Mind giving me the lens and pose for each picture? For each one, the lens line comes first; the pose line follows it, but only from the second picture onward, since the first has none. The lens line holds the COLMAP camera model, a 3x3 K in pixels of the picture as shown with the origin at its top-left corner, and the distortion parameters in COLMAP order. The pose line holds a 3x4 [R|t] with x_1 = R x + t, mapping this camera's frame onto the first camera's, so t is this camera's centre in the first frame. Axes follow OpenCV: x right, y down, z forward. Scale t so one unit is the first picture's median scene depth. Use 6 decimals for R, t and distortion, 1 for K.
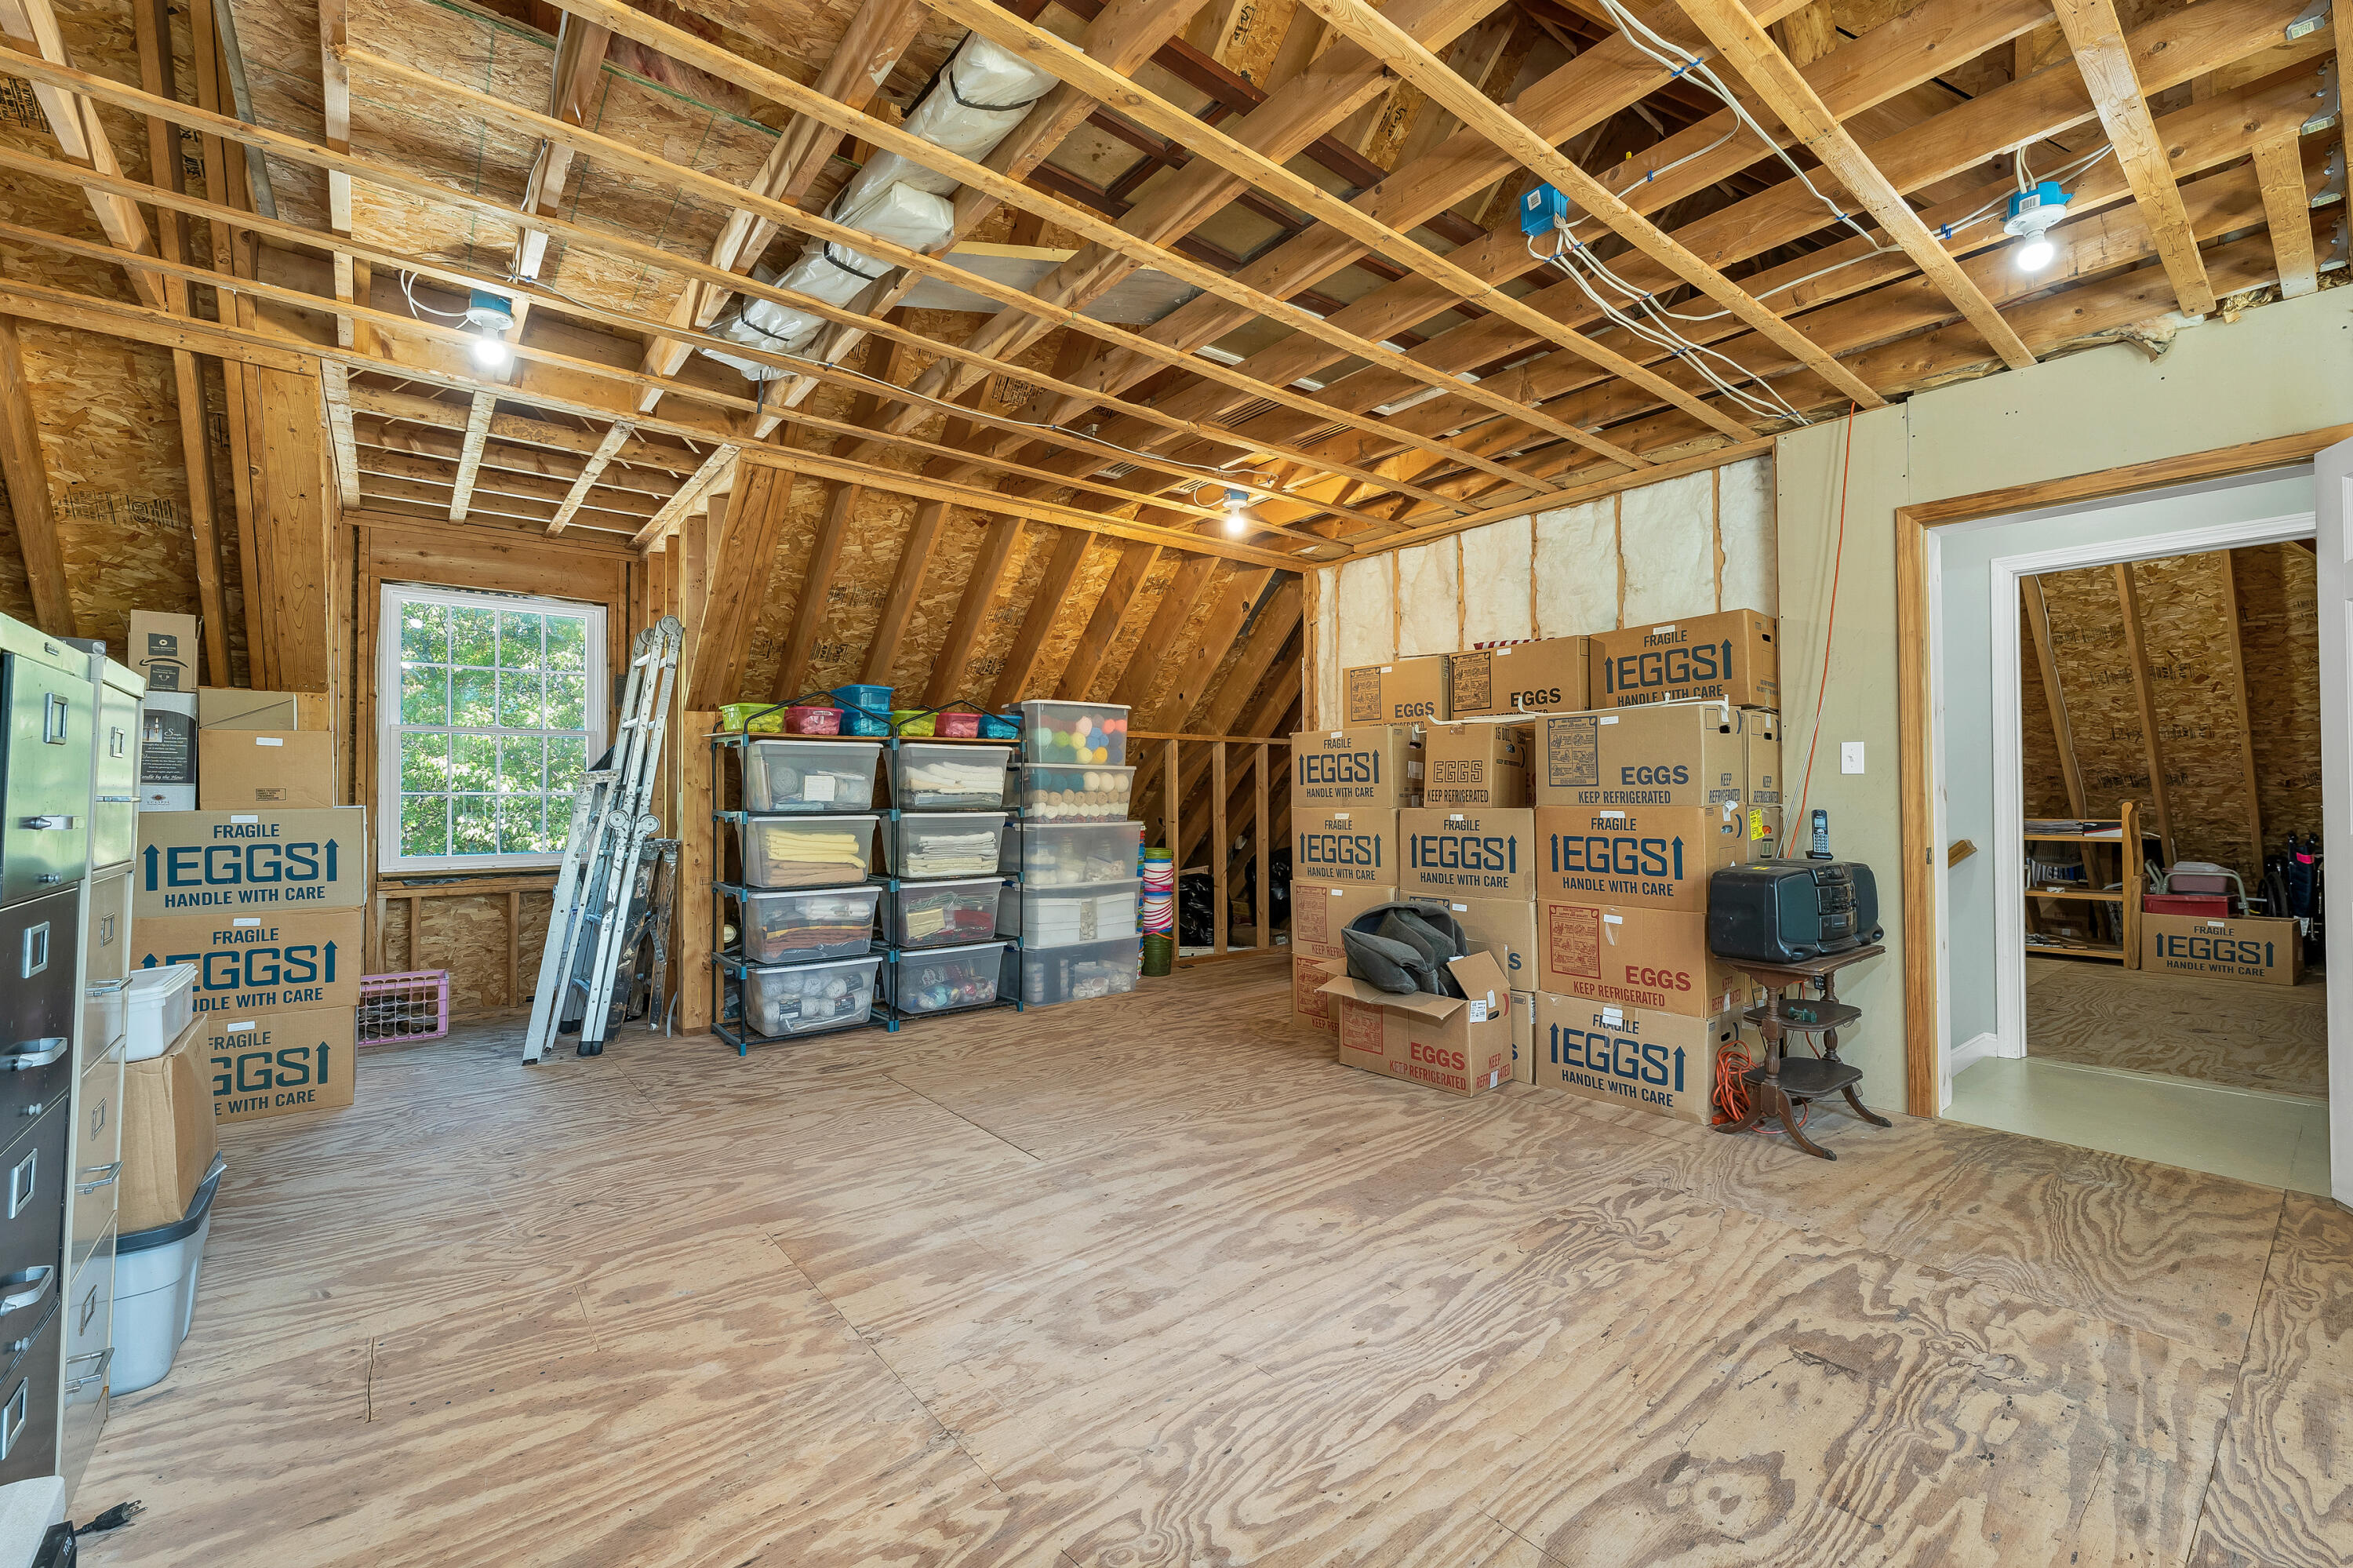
lens RADIAL K [[967.2, 0, 1179.8], [0, 967.2, 781.4], [0, 0, 1]] dist [-0.001380, -0.000506]
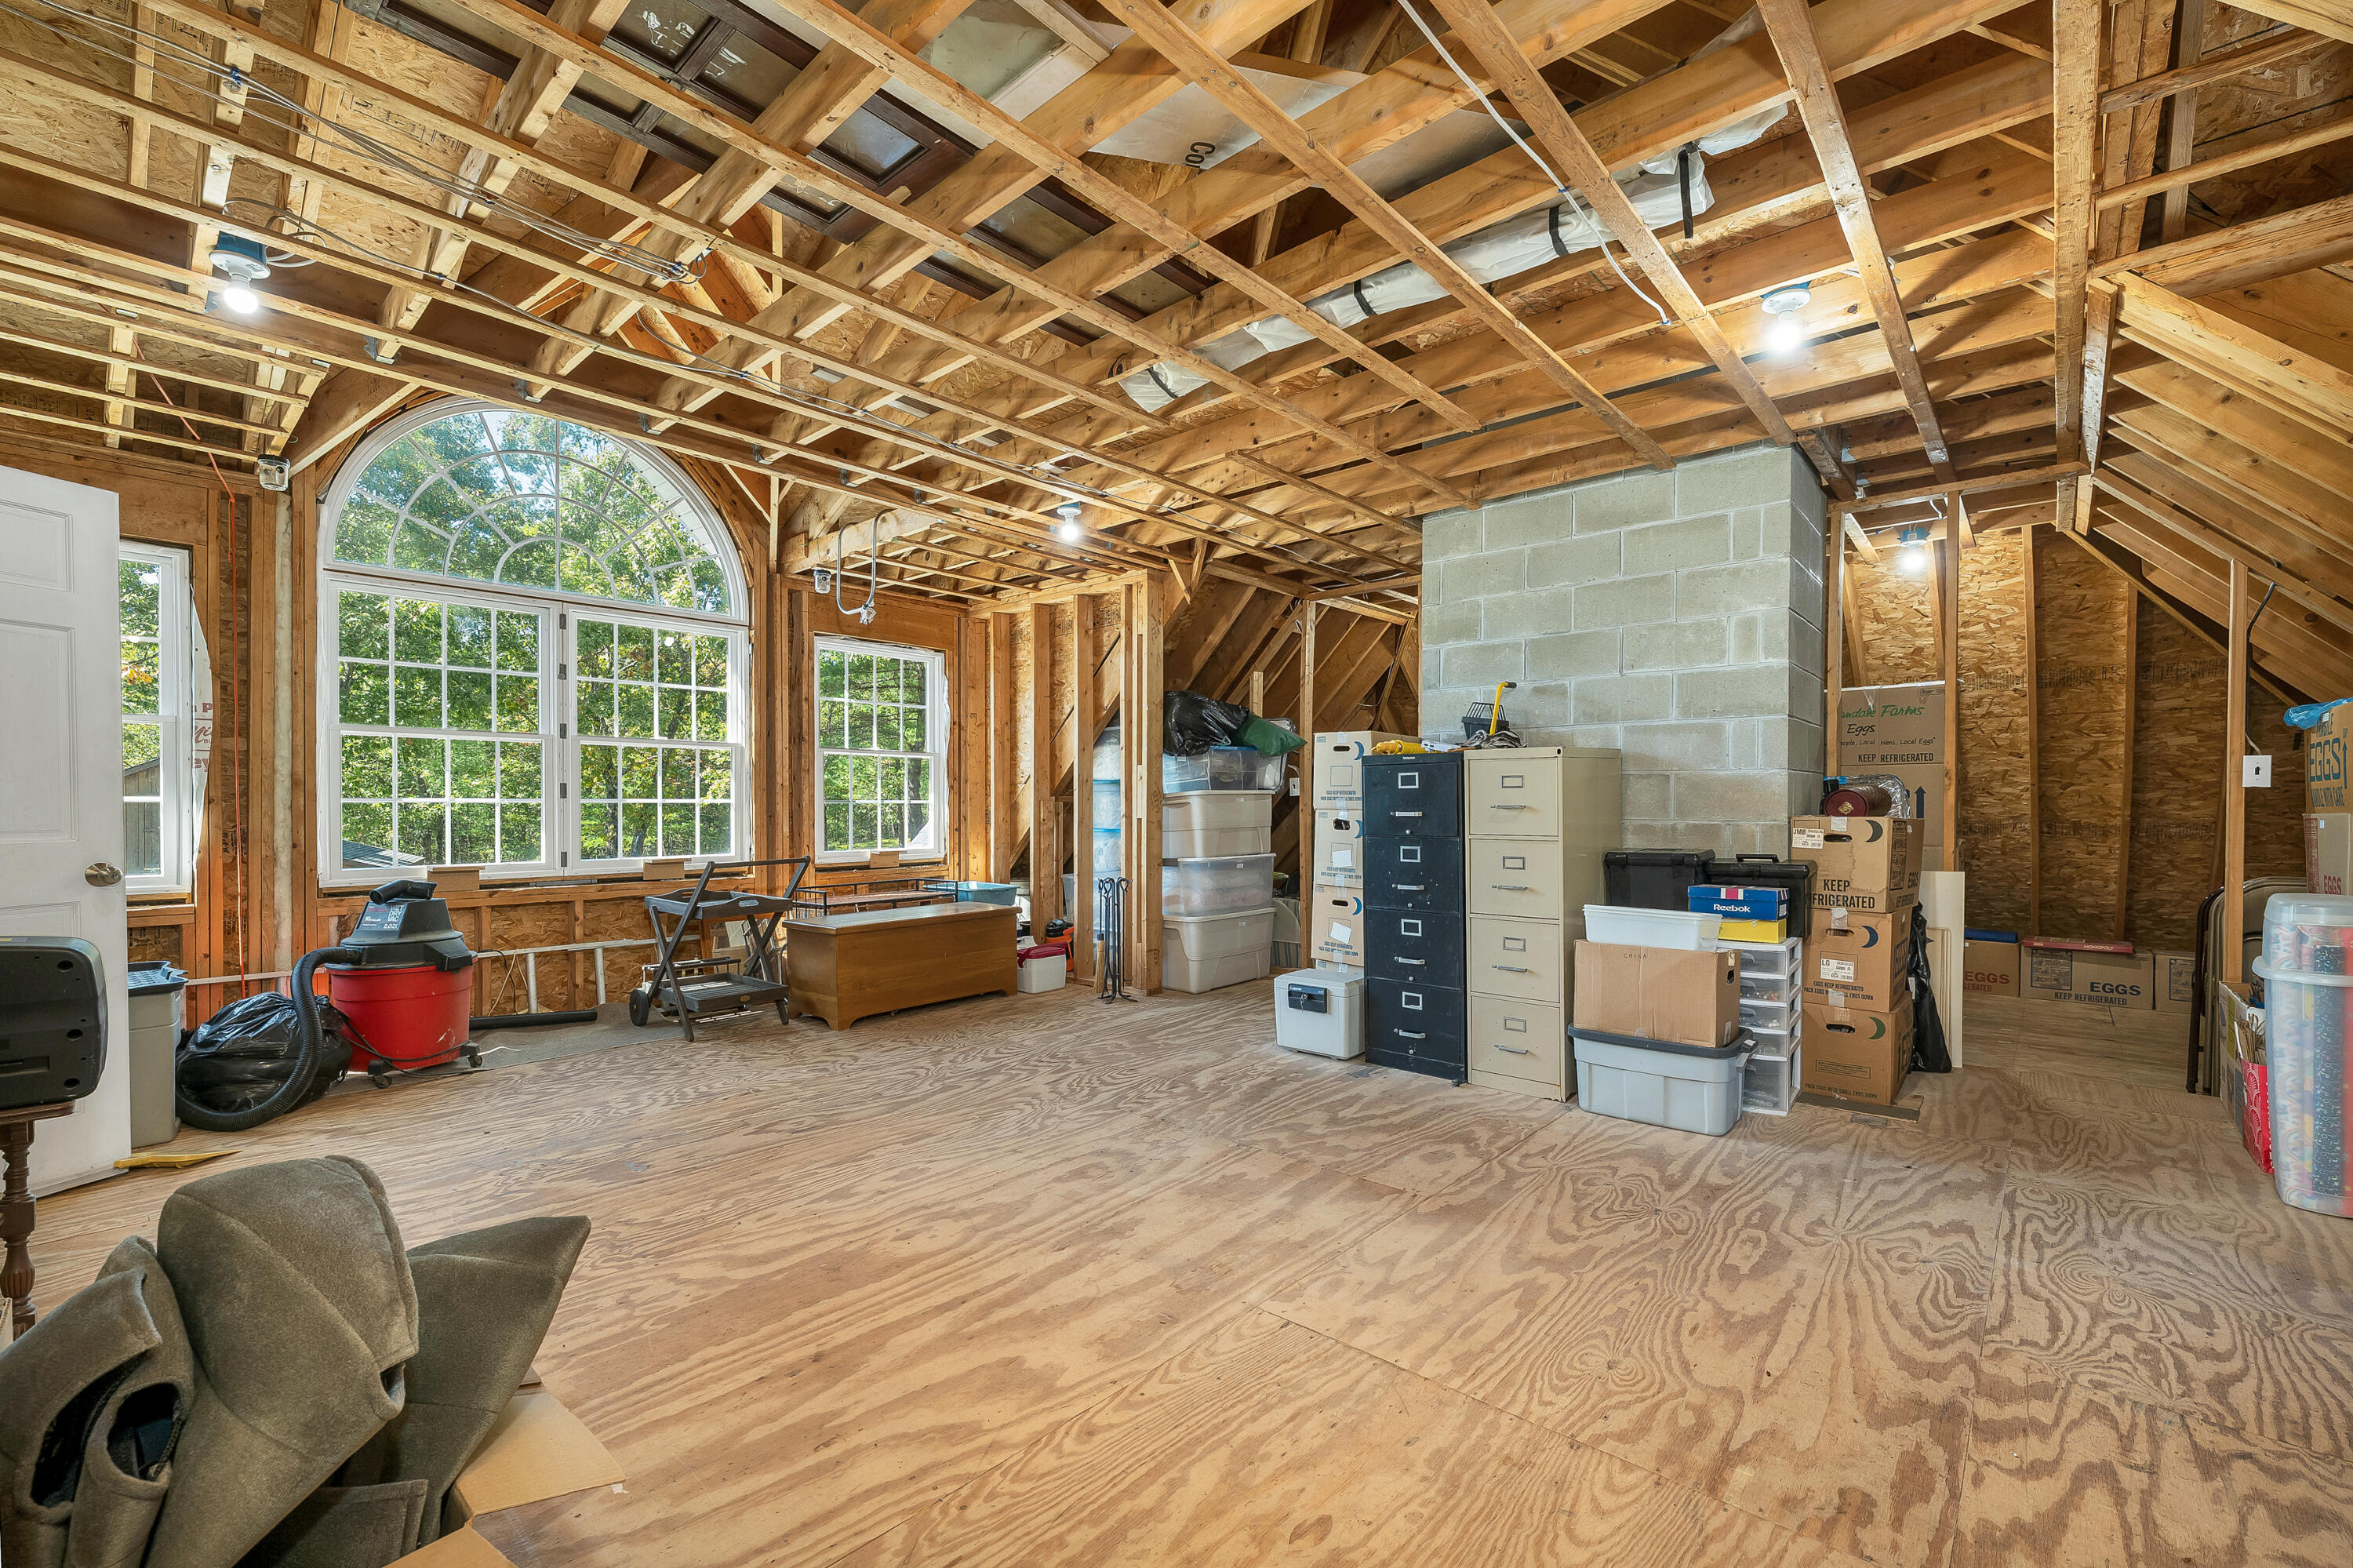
lens RADIAL K [[967.2, 0, 1173.5], [0, 967.2, 800.0], [0, 0, 1]] dist [-0.001380, -0.000506]
pose [[-0.987449, 0.000822, -0.157935, 0.034790], [0.004389, 0.999743, -0.022242, 0.029675], [0.157877, -0.022656, -0.987199, 1.904857]]
